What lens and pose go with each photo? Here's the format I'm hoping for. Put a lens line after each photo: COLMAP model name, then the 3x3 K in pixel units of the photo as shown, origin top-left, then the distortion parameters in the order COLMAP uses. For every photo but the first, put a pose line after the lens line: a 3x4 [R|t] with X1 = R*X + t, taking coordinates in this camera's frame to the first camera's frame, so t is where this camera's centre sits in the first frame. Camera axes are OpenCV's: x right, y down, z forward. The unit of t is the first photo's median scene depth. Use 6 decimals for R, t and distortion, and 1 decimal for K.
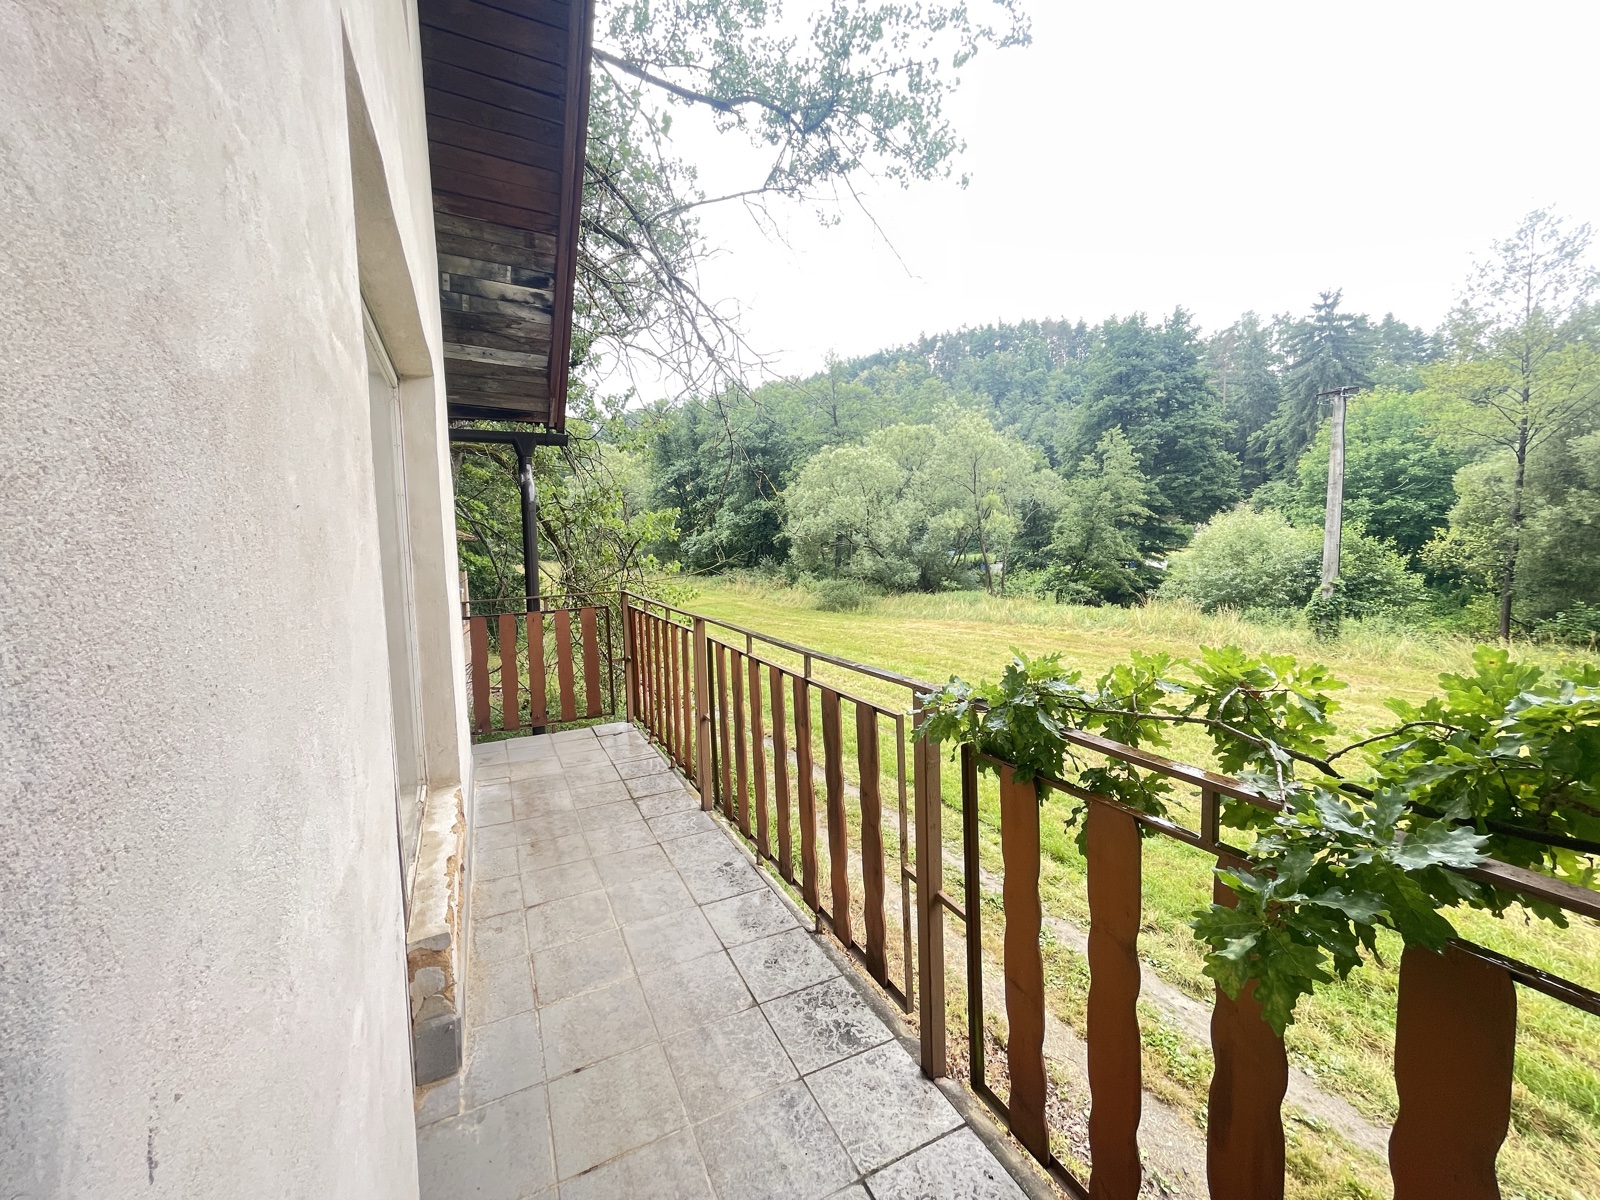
lens RADIAL K [[646.0, 0, 801.0], [0, 646.0, 593.0], [0, 0, 1]] dist [0.001400, -0.000020]
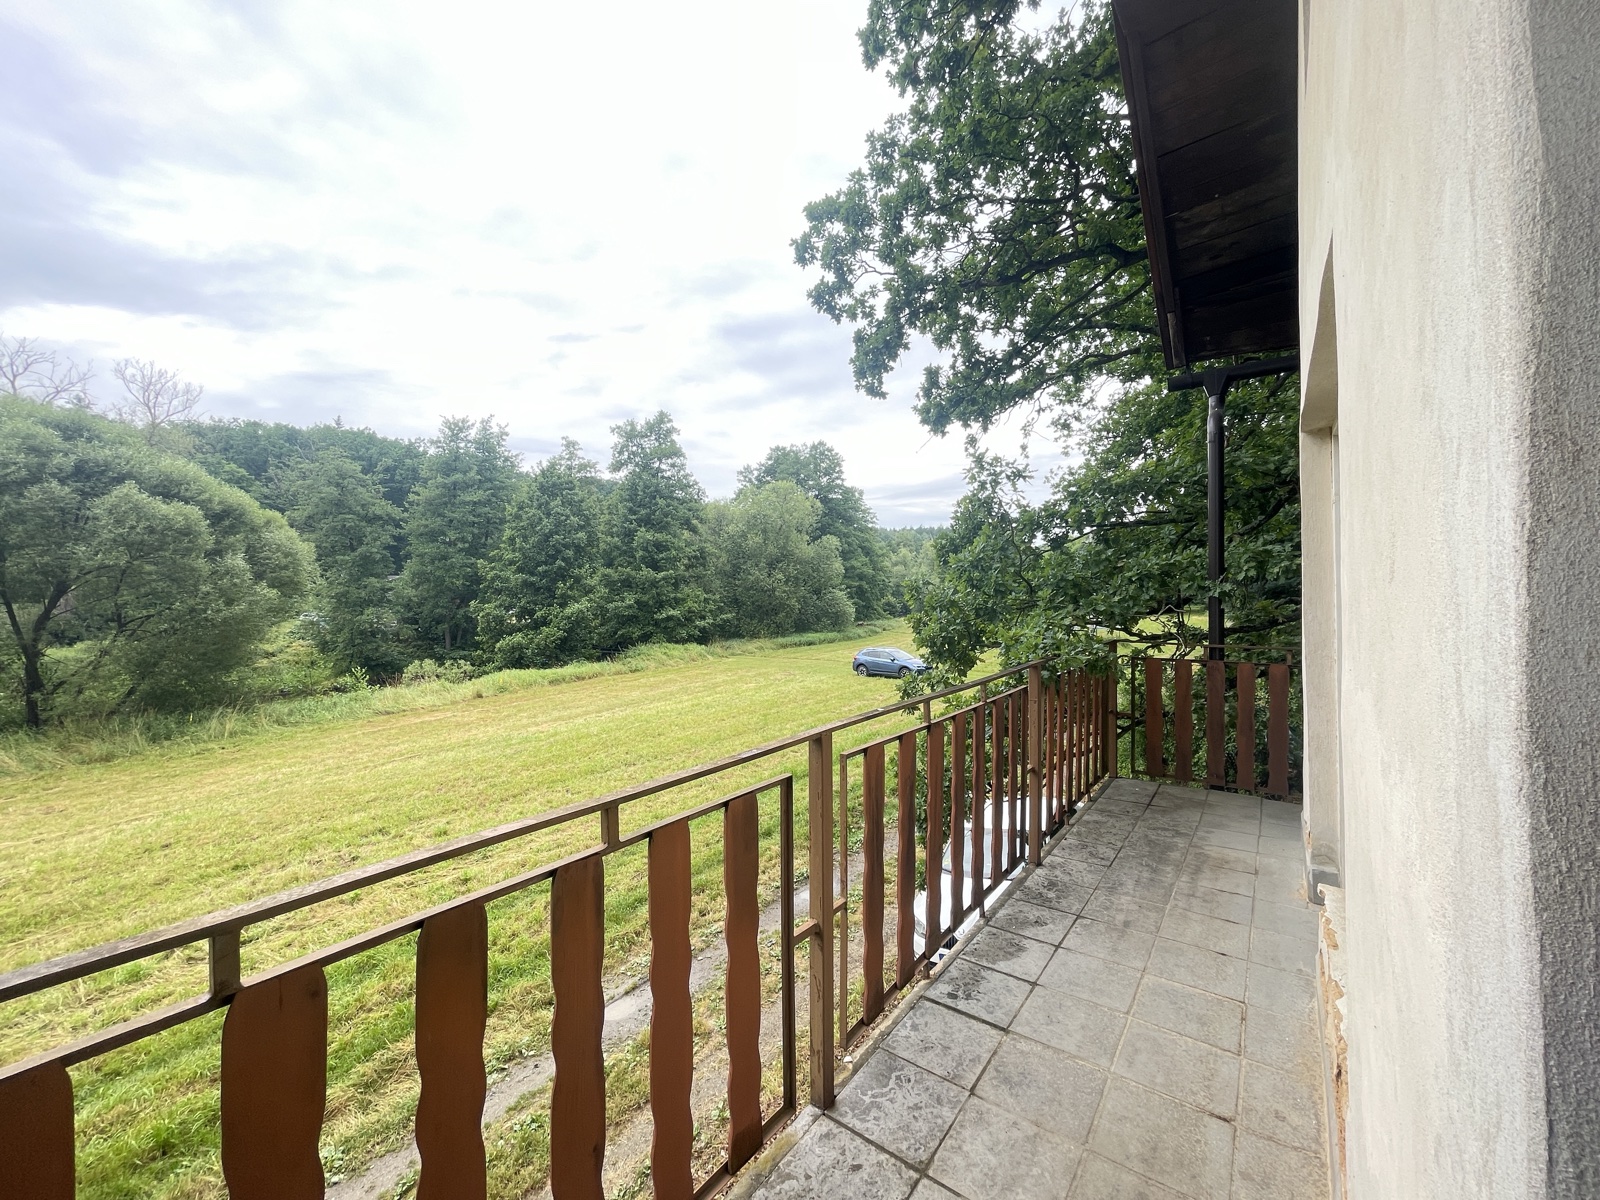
lens RADIAL K [[646.0, 0, 799.0], [0, 646.0, 592.4], [0, 0, 1]] dist [0.001400, -0.000020]
pose [[-0.449882, 0.015250, 0.892958, -0.669703], [0.086587, 0.995889, 0.026615, -0.103498], [-0.888880, 0.089292, -0.449353, 1.325722]]
